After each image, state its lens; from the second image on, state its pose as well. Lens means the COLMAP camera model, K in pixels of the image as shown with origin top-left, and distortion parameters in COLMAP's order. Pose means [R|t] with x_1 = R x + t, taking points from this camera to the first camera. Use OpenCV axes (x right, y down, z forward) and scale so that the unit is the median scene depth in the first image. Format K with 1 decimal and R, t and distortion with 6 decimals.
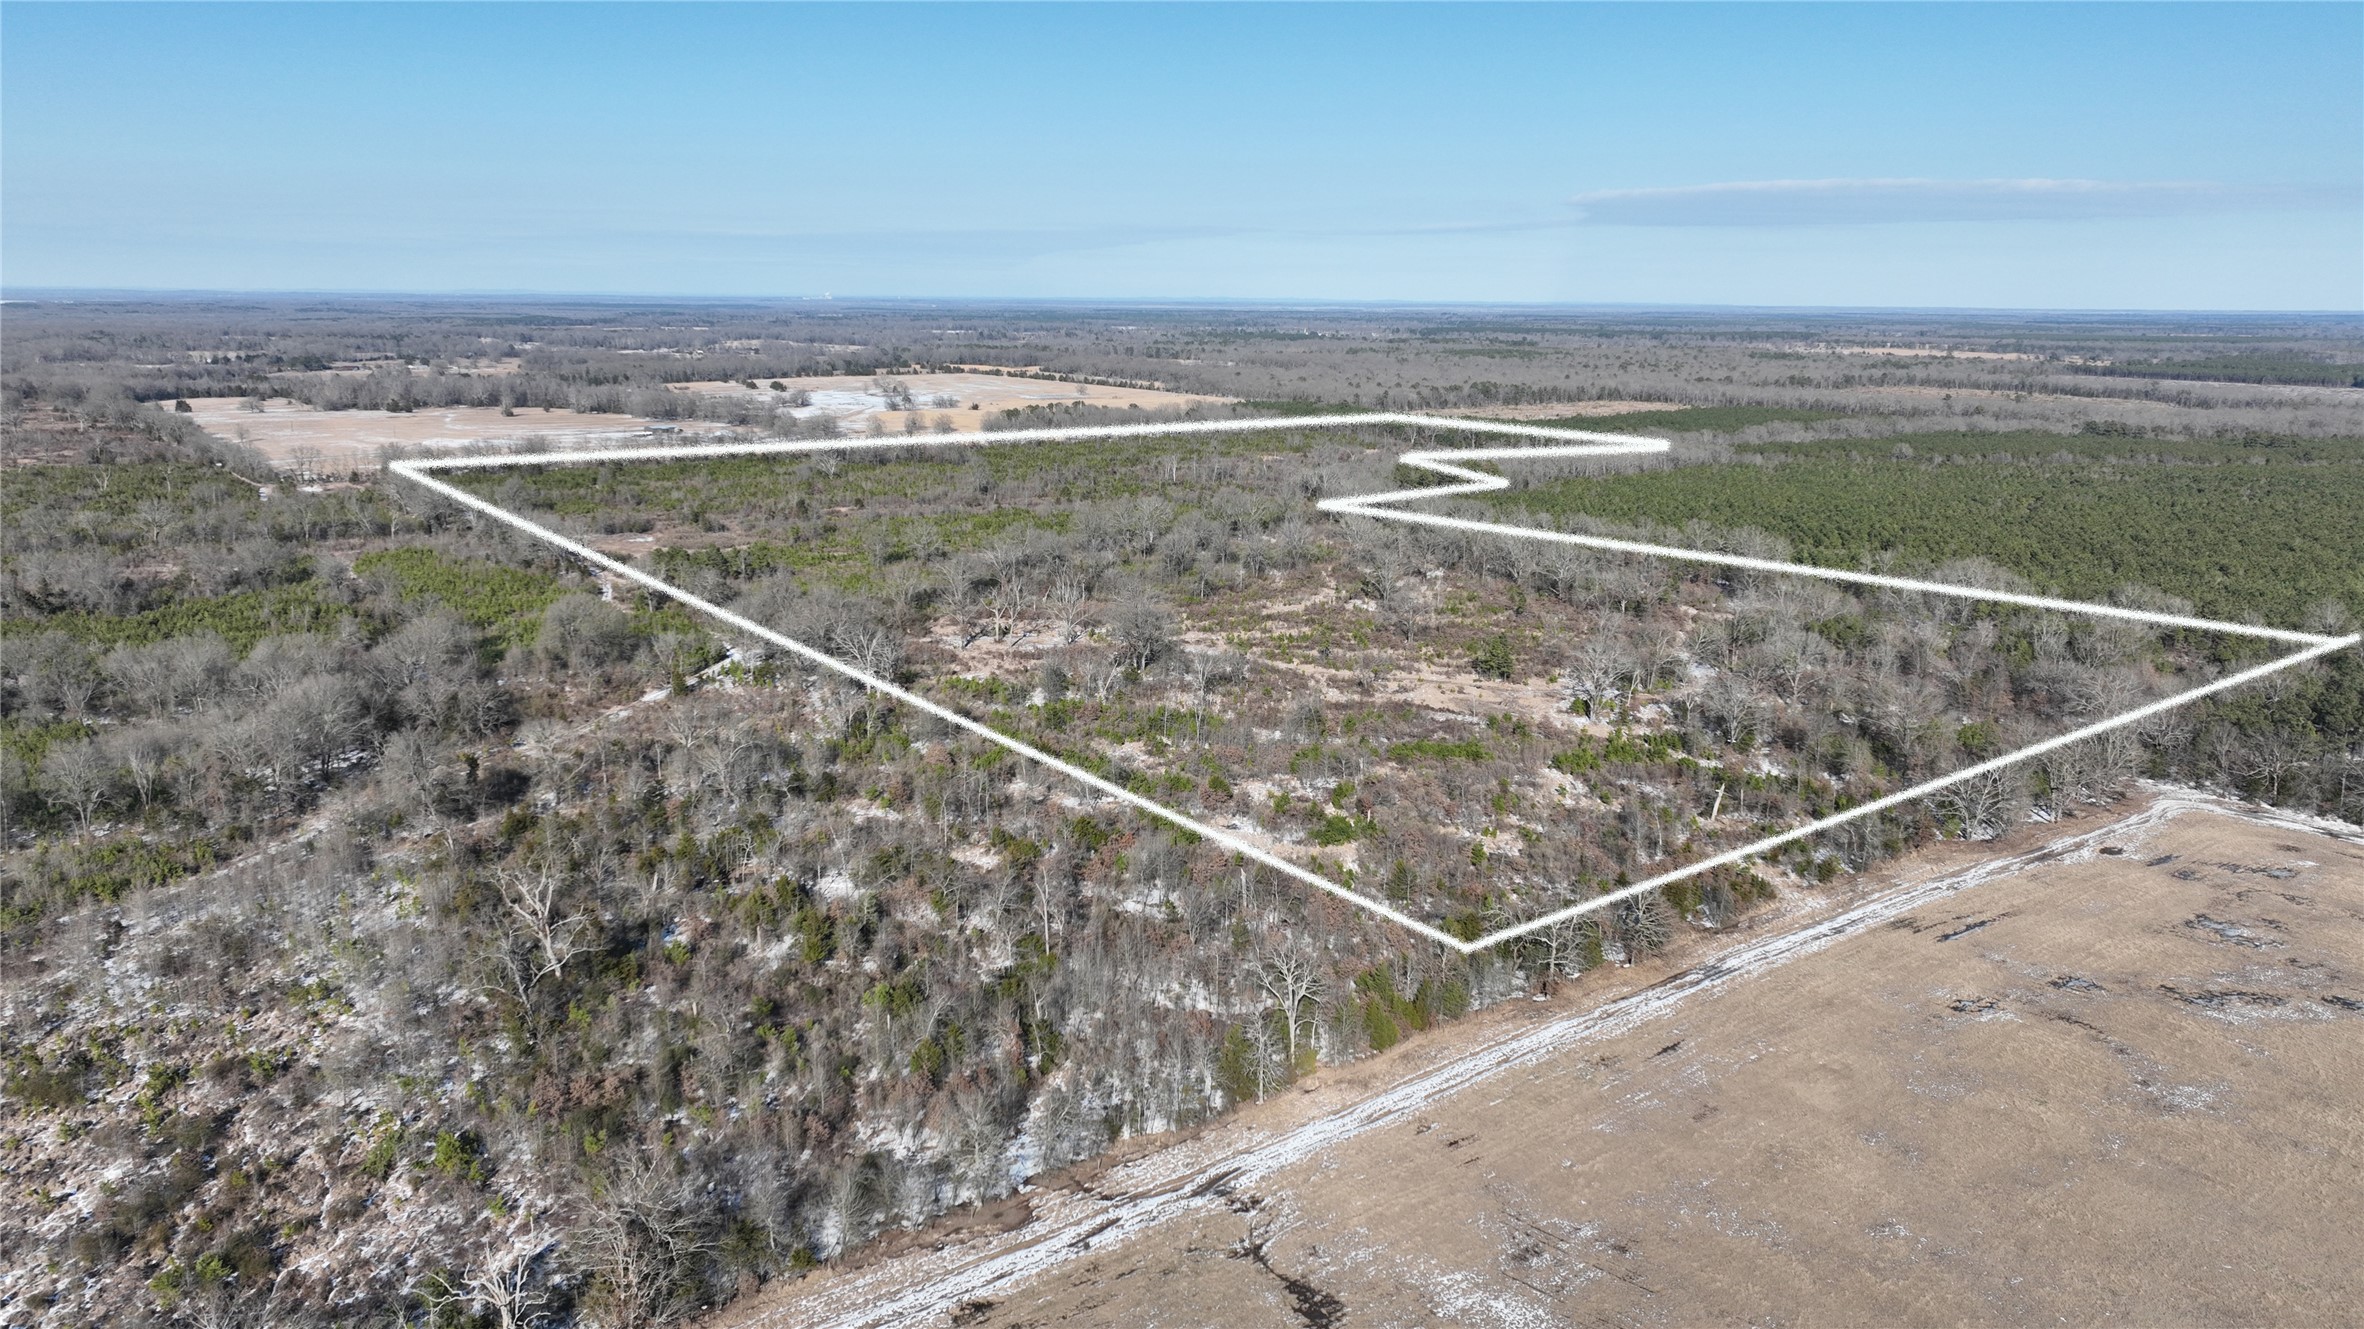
lens RADIAL K [[1661.3, 0, 1187.2], [0, 1661.3, 674.8], [0, 0, 1]] dist [-0.001821, 0.017524]
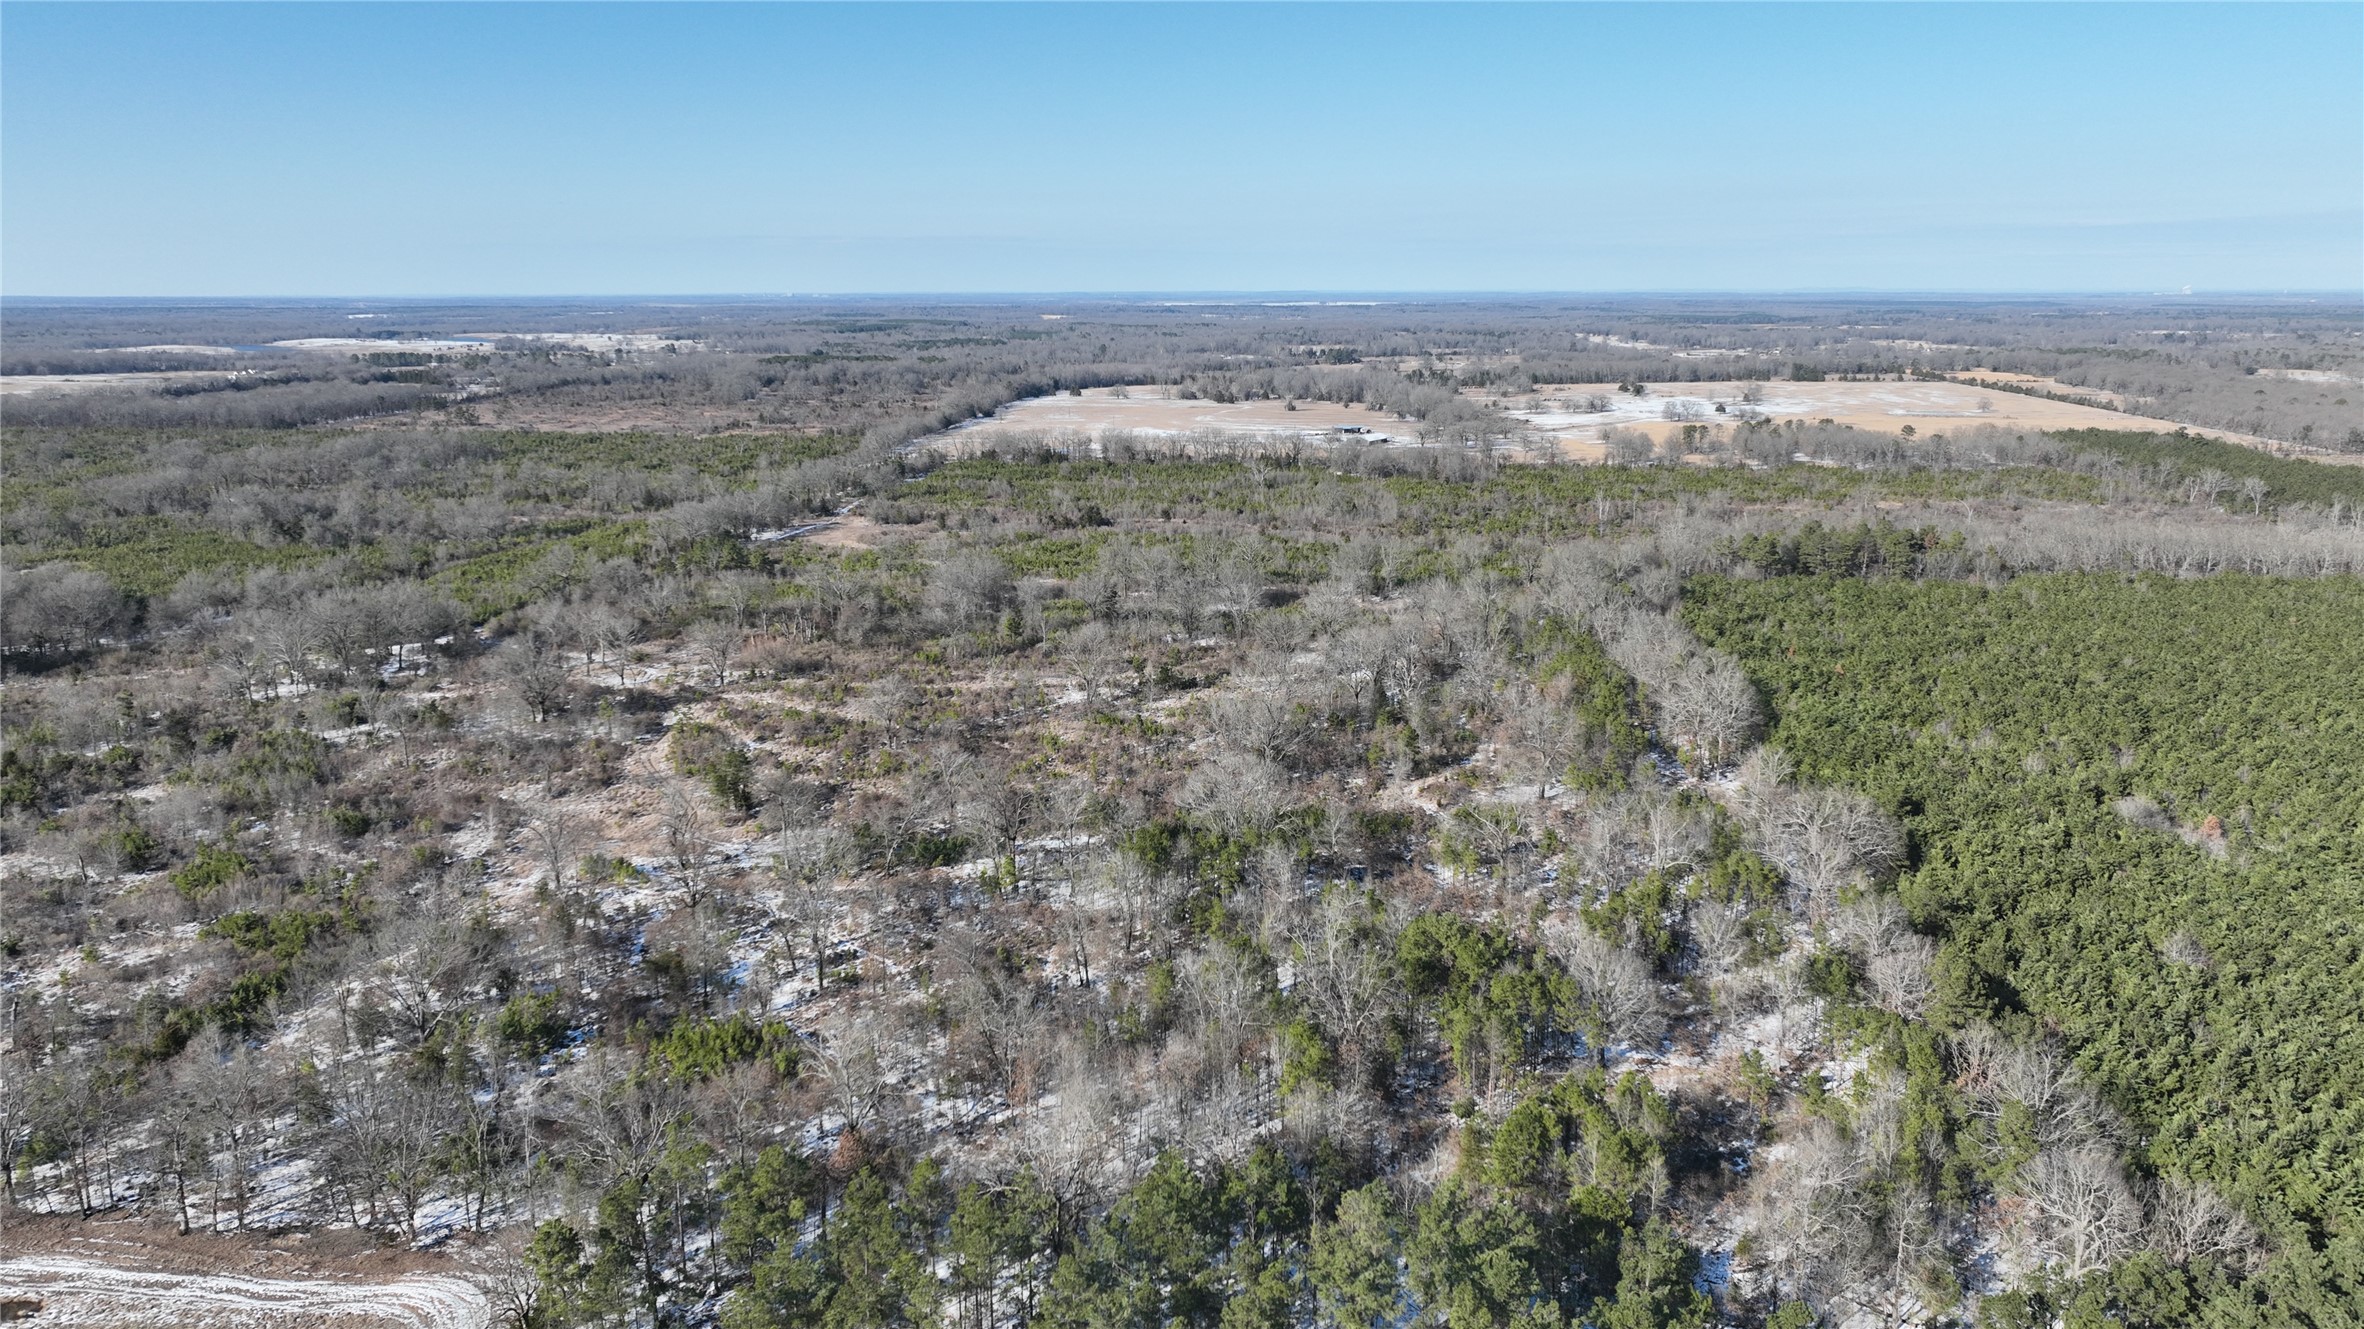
lens RADIAL K [[1661.3, 0, 1178.9], [0, 1661.3, 663.1], [0, 0, 1]] dist [-0.001821, 0.017524]
pose [[0.724536, 0.141056, -0.674649, 0.269471], [-0.144942, 0.988128, 0.050939, -0.042206], [0.673825, 0.060878, 0.736379, 0.196104]]
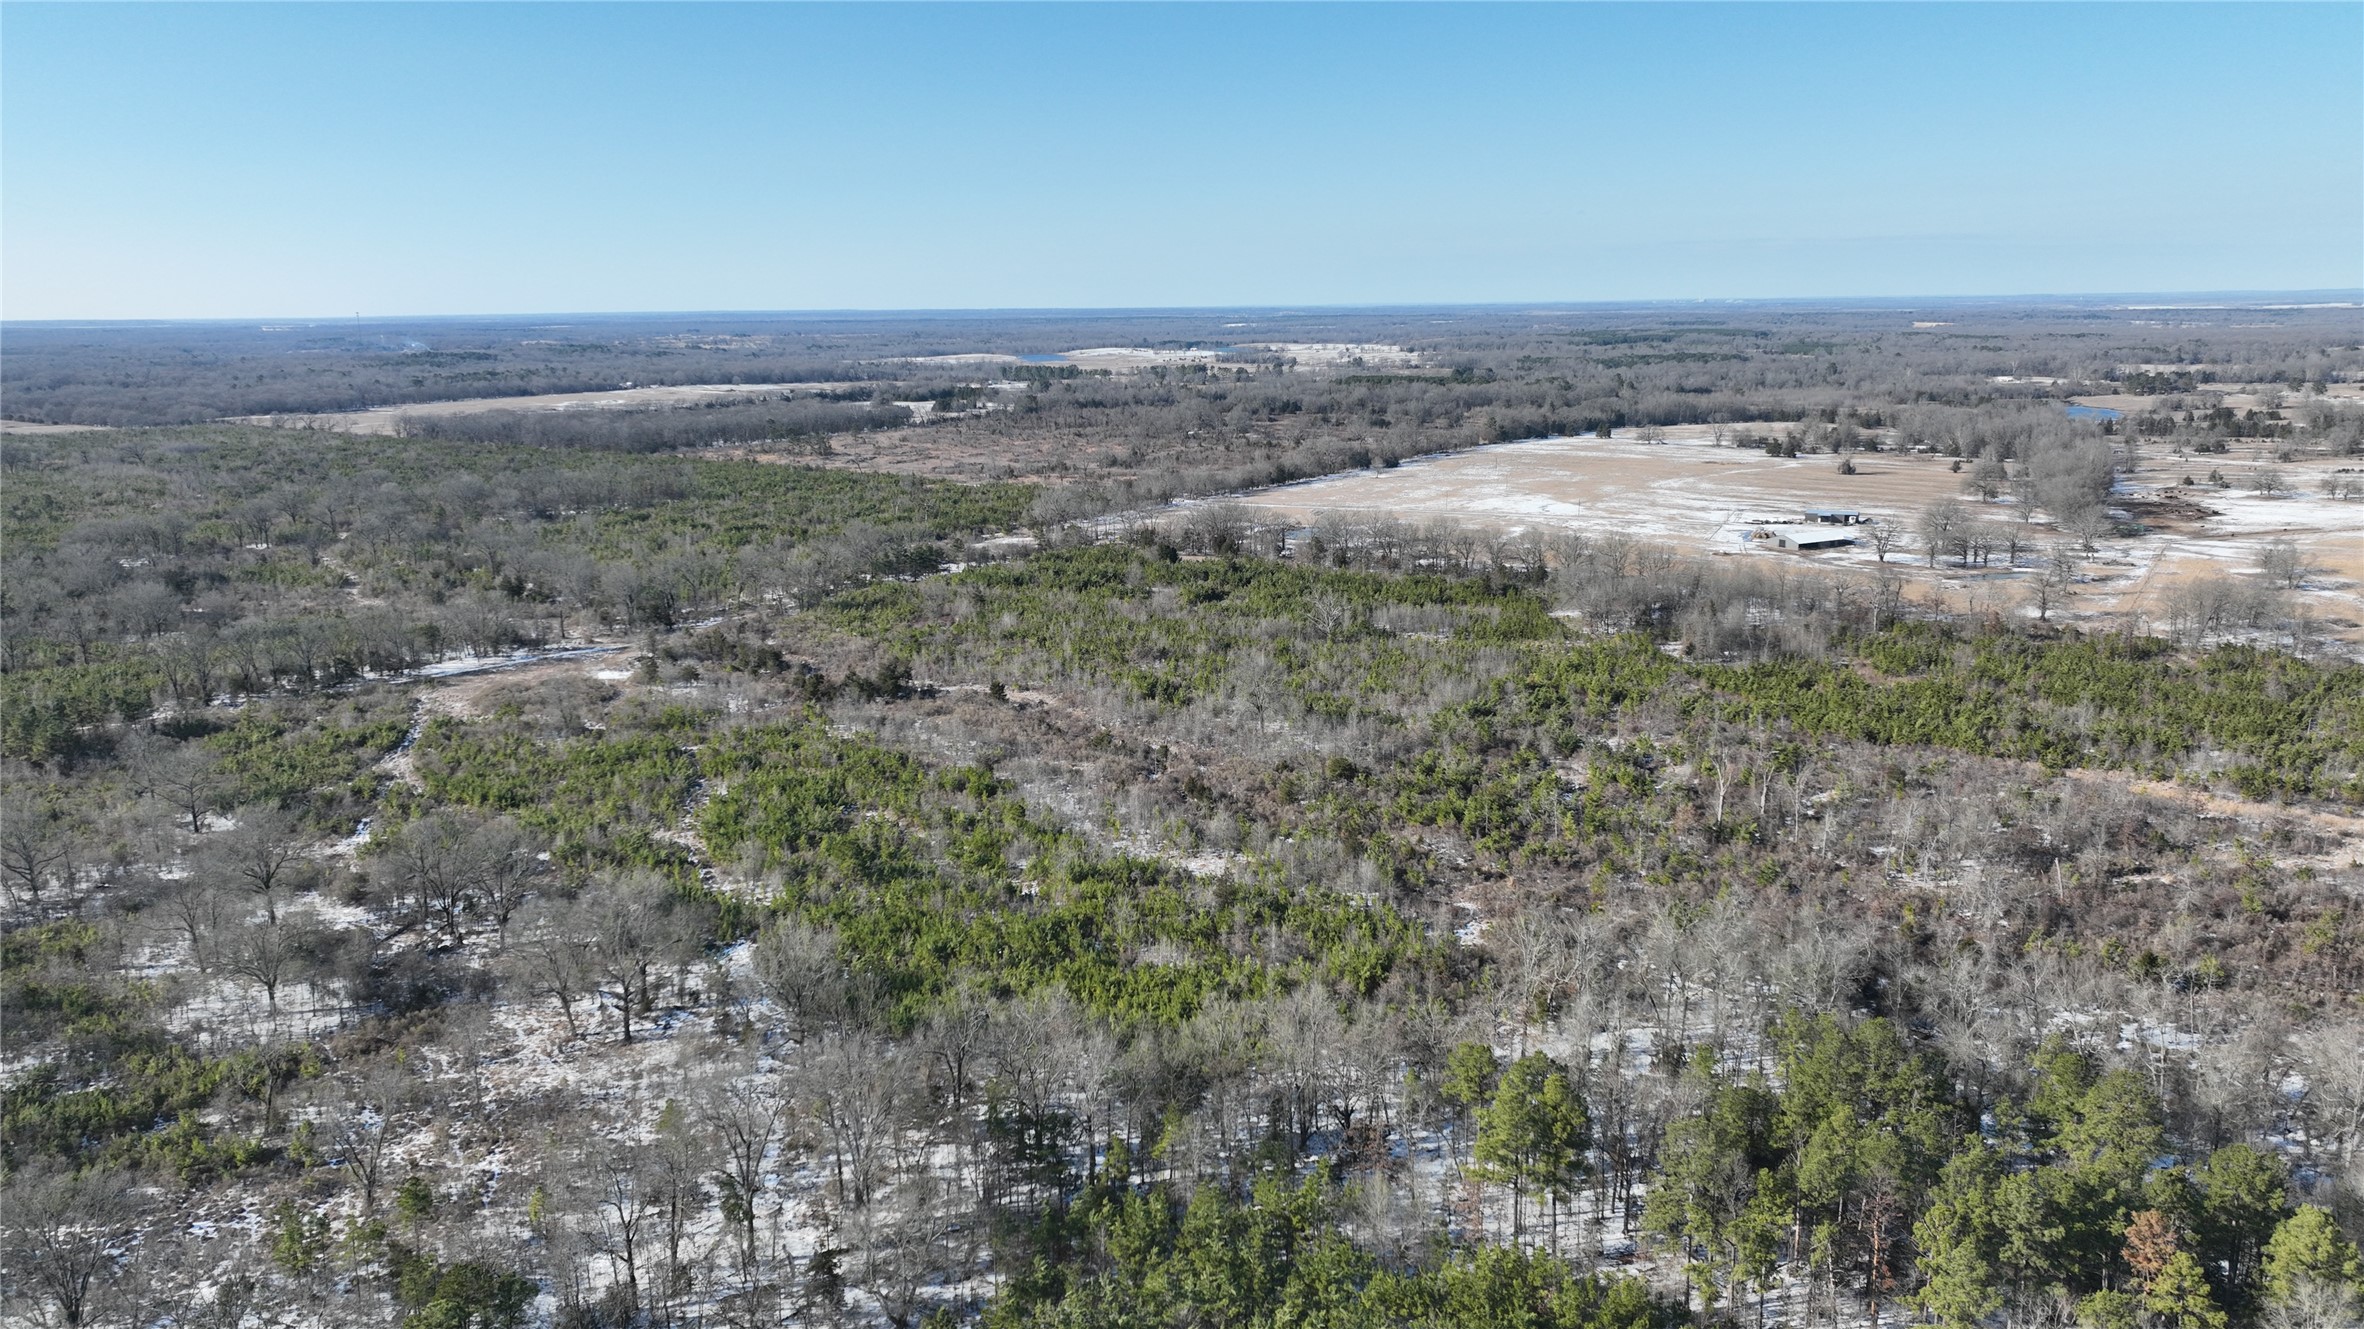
lens RADIAL K [[1661.3, 0, 1181.2], [0, 1661.3, 659.1], [0, 0, 1]] dist [-0.001821, 0.017524]
pose [[0.270281, 0.190657, -0.943715, 0.198930], [-0.200632, 0.969831, 0.138471, -0.121400], [0.941645, 0.151914, 0.300379, 0.537987]]
